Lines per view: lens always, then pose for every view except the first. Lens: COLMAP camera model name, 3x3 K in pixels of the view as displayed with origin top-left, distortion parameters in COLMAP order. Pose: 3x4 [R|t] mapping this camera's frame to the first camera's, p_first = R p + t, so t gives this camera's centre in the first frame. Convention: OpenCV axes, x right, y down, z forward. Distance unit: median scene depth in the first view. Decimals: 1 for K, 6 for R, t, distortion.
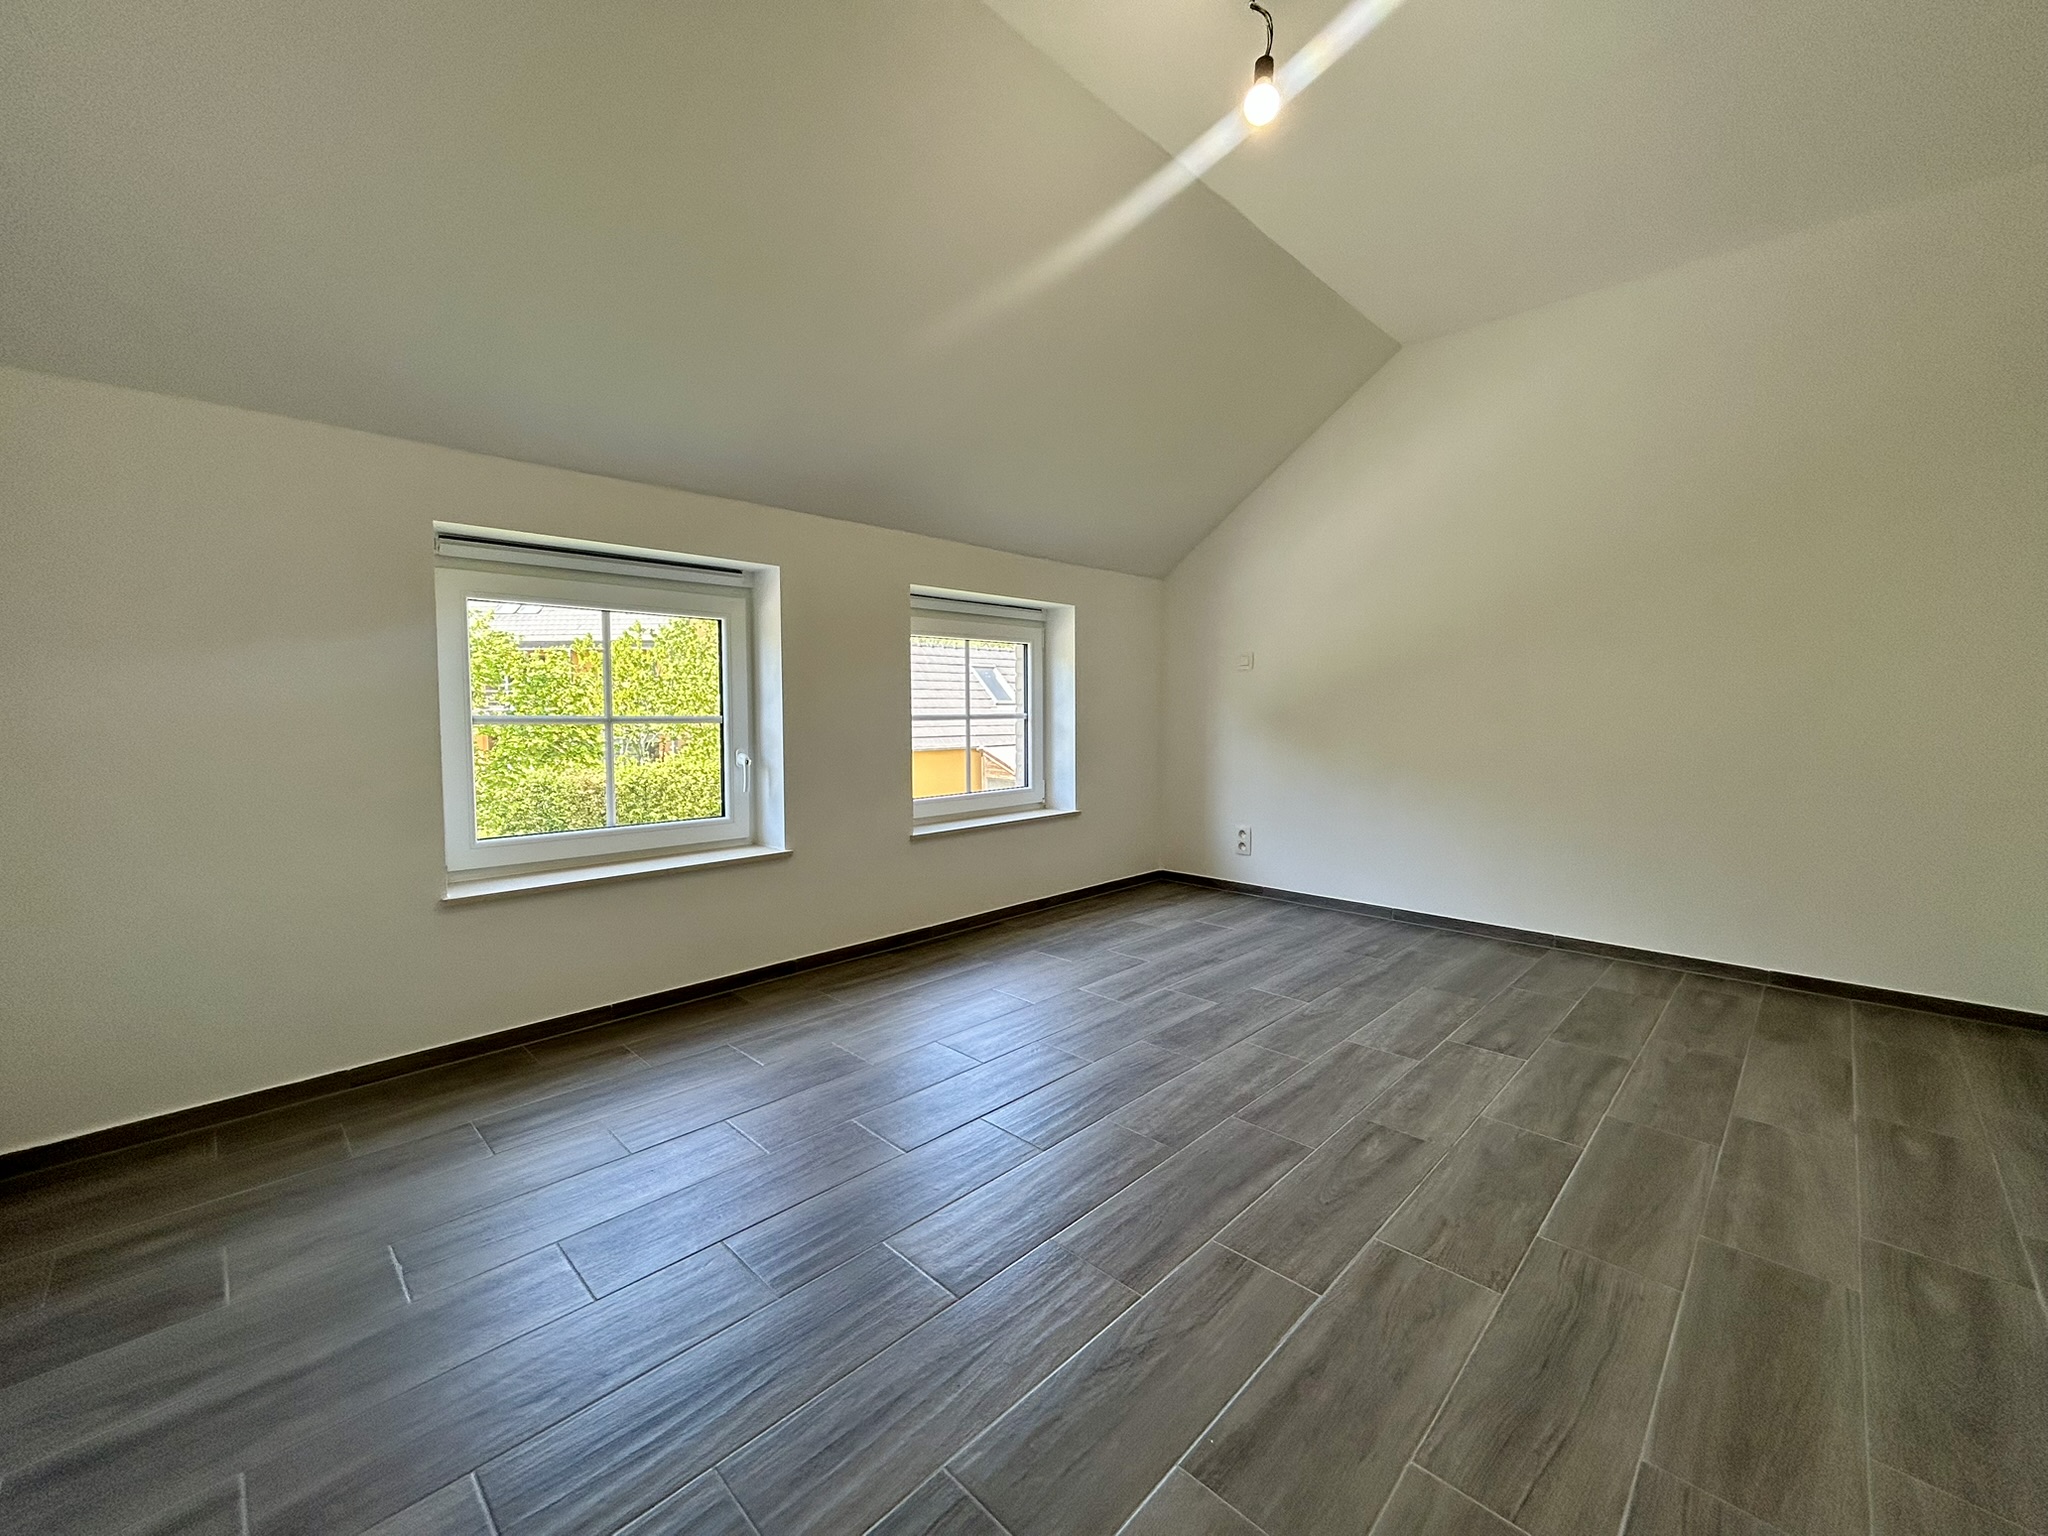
lens RADIAL K [[826.3, 0, 1024.0], [0, 826.3, 768.0], [0, 0, 1]] dist [-0.001863, 0.000184]
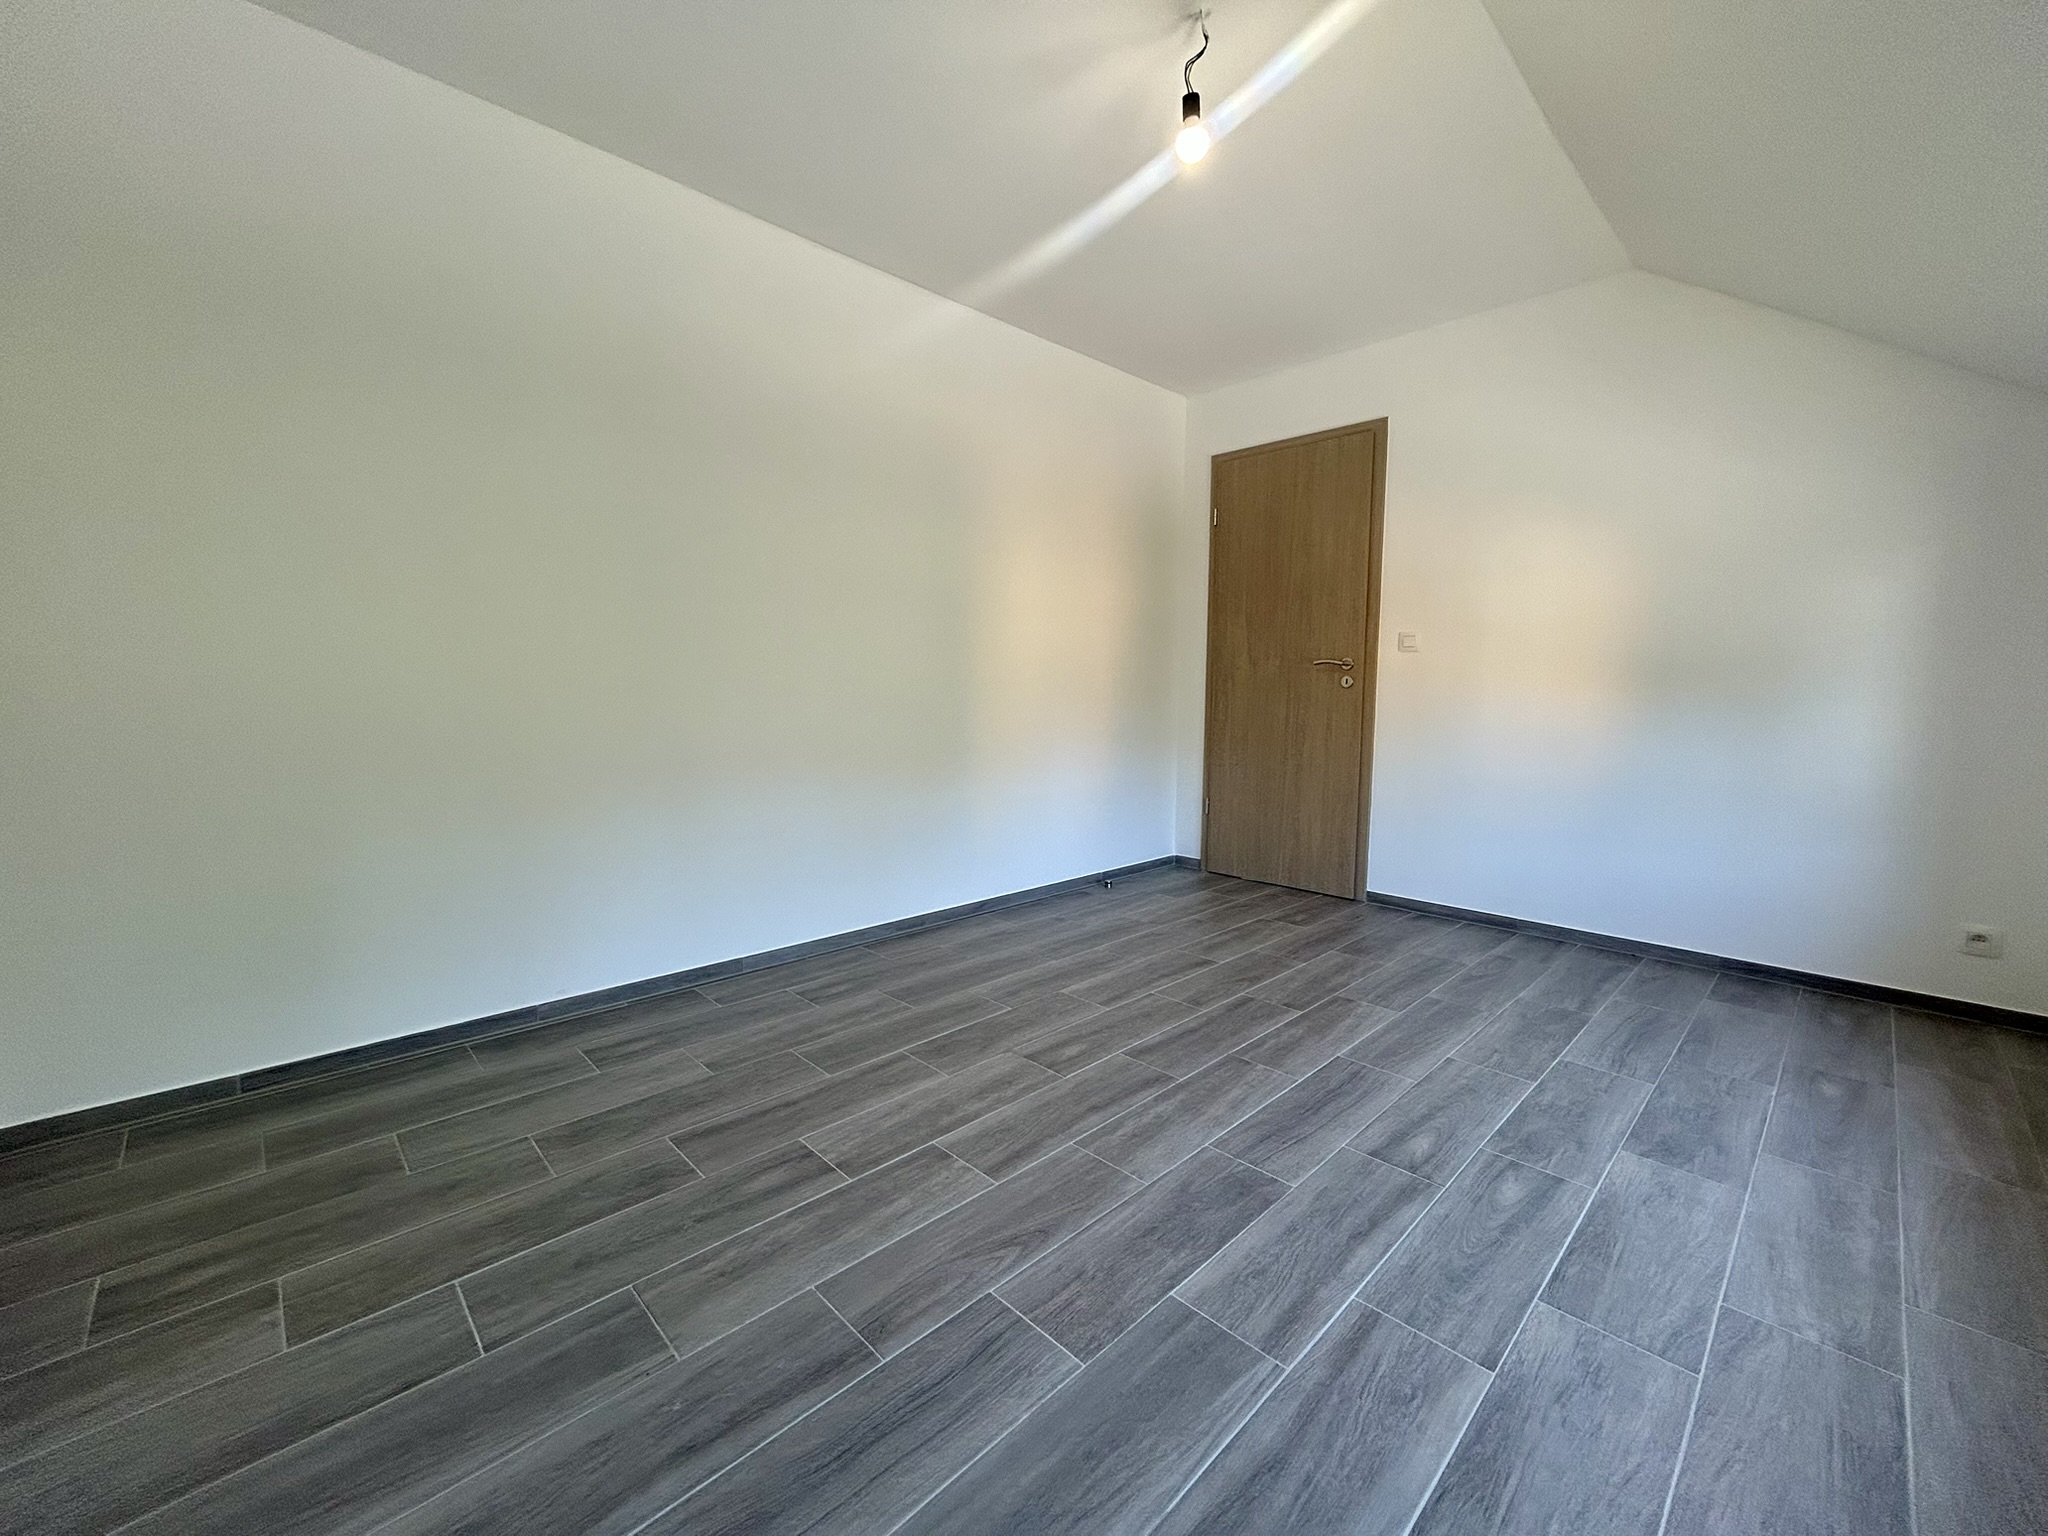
lens RADIAL K [[826.3, 0, 1024.0], [0, 826.3, 768.0], [0, 0, 1]] dist [-0.001863, 0.000184]
pose [[-0.999775, -0.006923, 0.020065, 0.406357], [-0.003341, 0.984863, 0.173304, -0.150182], [-0.020961, 0.173198, -0.984664, 1.850084]]
